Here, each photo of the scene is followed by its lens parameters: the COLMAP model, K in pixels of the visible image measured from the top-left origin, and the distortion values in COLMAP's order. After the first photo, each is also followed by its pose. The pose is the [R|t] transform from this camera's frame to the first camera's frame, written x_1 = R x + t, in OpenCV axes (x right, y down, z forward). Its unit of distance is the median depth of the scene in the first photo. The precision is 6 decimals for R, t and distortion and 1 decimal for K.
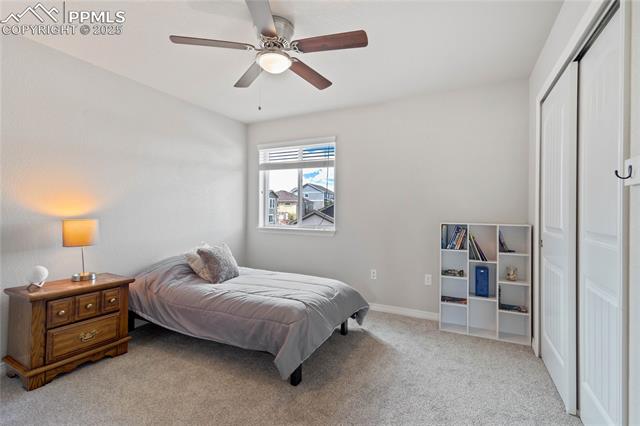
lens RADIAL K [[294.9, 0, 321.6], [0, 294.9, 211.6], [0, 0, 1]] dist [0.001064, 0.005006]
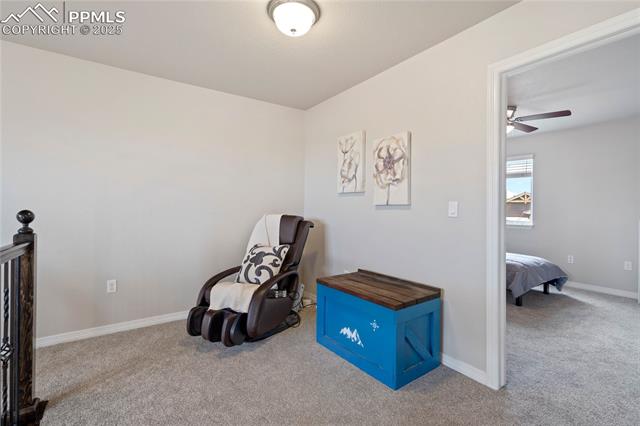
lens RADIAL K [[294.9, 0, 319.5], [0, 294.9, 210.5], [0, 0, 1]] dist [0.001064, 0.005006]
pose [[0.875861, 0.004591, -0.482542, -0.204592], [-0.003615, 0.999989, 0.002953, -0.004410], [0.482550, -0.000842, 0.875868, -0.843758]]
